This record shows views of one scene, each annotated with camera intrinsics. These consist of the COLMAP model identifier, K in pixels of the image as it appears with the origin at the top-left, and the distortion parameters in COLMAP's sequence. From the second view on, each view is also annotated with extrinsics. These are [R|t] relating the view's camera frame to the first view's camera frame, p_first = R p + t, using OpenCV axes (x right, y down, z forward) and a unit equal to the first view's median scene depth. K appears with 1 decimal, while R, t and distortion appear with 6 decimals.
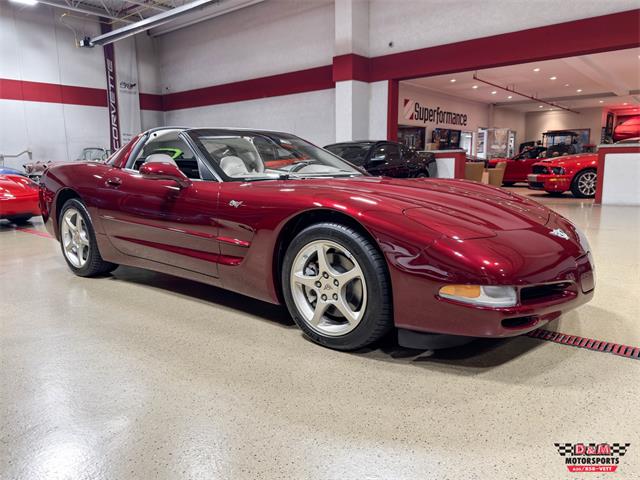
lens RADIAL K [[461.0, 0, 318.2], [0, 461.0, 236.8], [0, 0, 1]] dist [0.005022, -0.015425]
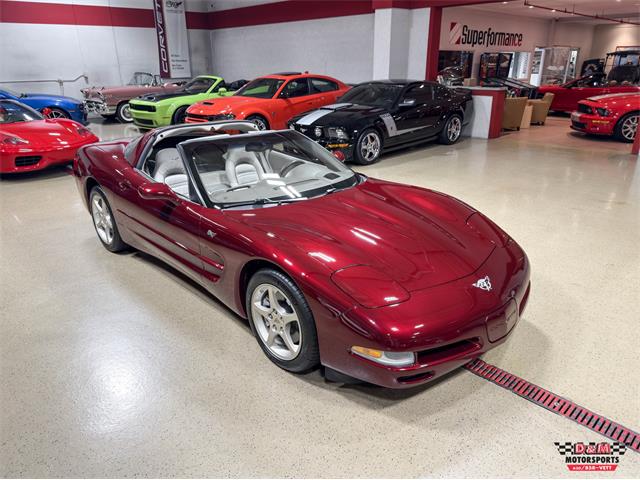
lens RADIAL K [[461.0, 0, 335.0], [0, 461.0, 210.0], [0, 0, 1]] dist [0.005022, -0.015425]
pose [[0.993443, 0.043584, -0.105692, 0.075479], [-0.022805, 0.981448, 0.190365, -0.107462], [0.112028, -0.186707, 0.976007, -0.029398]]
